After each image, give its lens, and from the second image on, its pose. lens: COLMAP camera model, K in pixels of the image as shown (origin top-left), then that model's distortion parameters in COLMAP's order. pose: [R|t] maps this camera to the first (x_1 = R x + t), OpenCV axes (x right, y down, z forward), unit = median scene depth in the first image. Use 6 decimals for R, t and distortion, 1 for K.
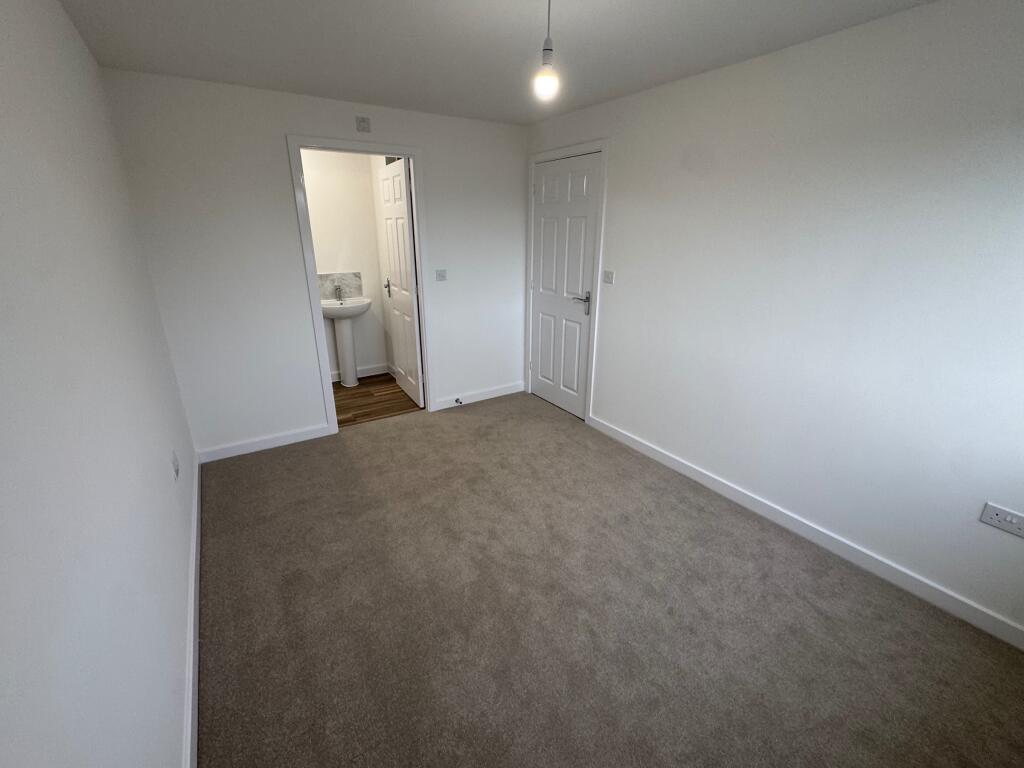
lens RADIAL K [[448.3, 0, 513.3], [0, 448.3, 384.0], [0, 0, 1]] dist [-0.000525, -0.000022]
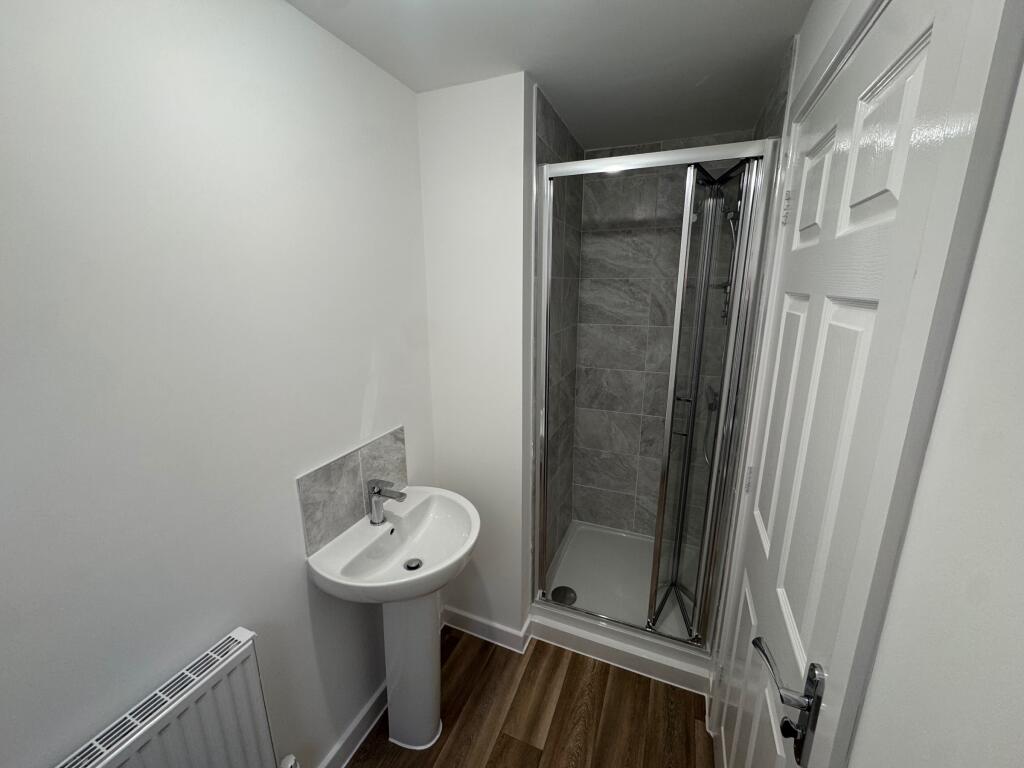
lens RADIAL K [[409.2, 0, 511.7], [0, 409.2, 383.2], [0, 0, 1]] dist [-0.001595, -0.000157]
pose [[0.824923, -0.147526, 0.545654, -0.354578], [0.201550, 0.978657, -0.040110, -0.198800], [-0.528090, 0.143064, 0.837050, 0.515062]]
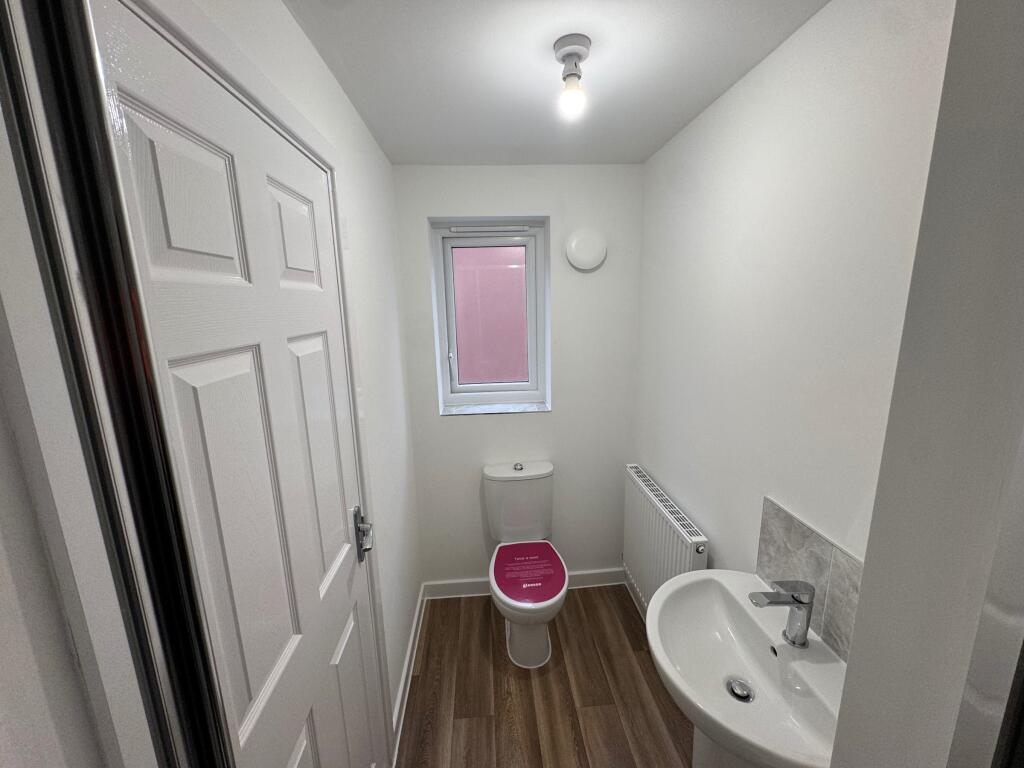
lens RADIAL K [[409.2, 0, 513.2], [0, 409.2, 381.9], [0, 0, 1]] dist [-0.001595, -0.000157]
pose [[-0.485064, 0.170591, -0.857678, -0.112310], [-0.279069, 0.899308, 0.336699, -0.267012], [0.828754, 0.402672, -0.388615, 0.696205]]
